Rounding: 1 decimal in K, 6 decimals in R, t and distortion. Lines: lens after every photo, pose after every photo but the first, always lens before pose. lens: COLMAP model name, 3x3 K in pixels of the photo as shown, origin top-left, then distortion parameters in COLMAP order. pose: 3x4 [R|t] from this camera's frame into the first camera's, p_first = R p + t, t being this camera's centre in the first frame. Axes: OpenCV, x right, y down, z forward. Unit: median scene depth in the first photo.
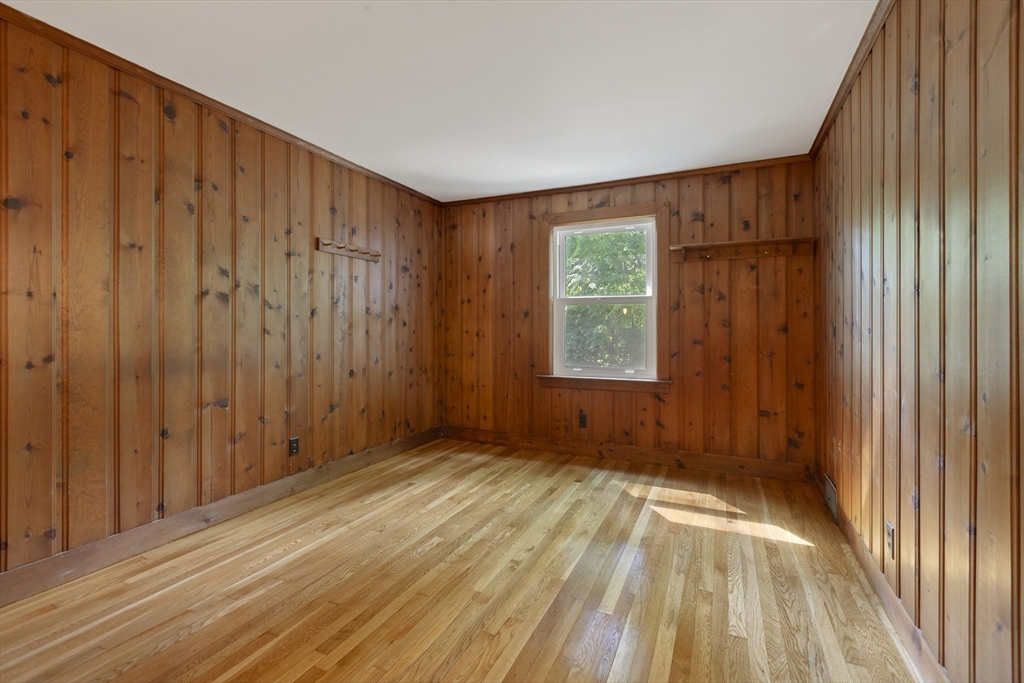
lens RADIAL K [[454.8, 0, 512.3], [0, 454.8, 338.0], [0, 0, 1]] dist [-0.000560, -0.000337]
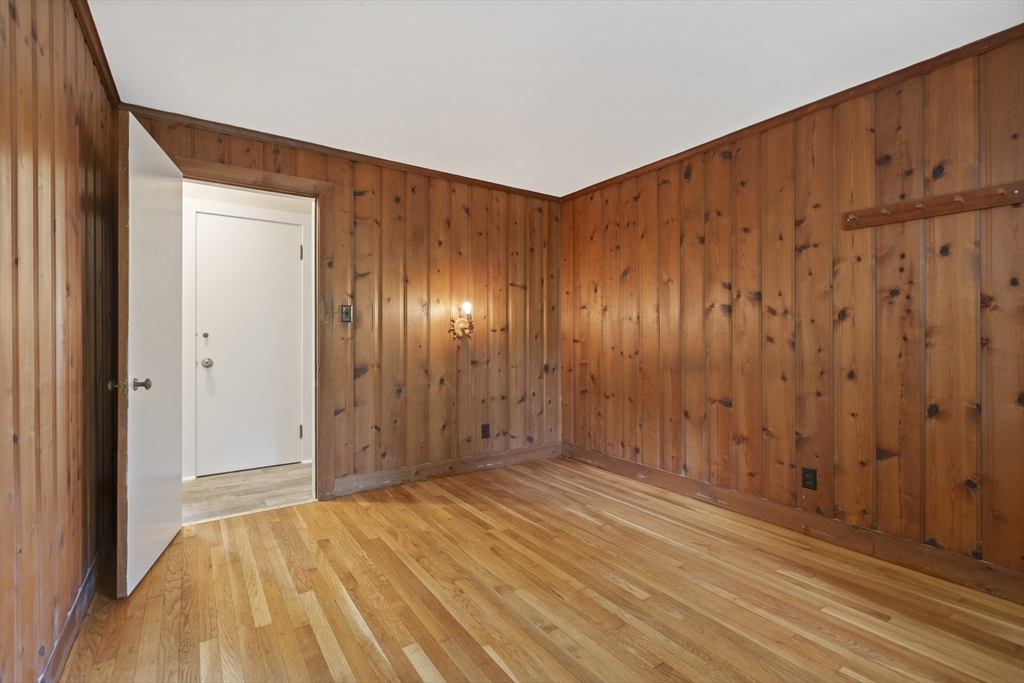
lens RADIAL K [[463.4, 0, 513.2], [0, 463.4, 348.2], [0, 0, 1]] dist [-0.000633, -0.000269]
pose [[-0.506894, 0.018058, -0.861819, 0.624651], [-0.019281, 0.999293, 0.032279, -0.018379], [0.861793, 0.032979, -0.506187, 1.147208]]
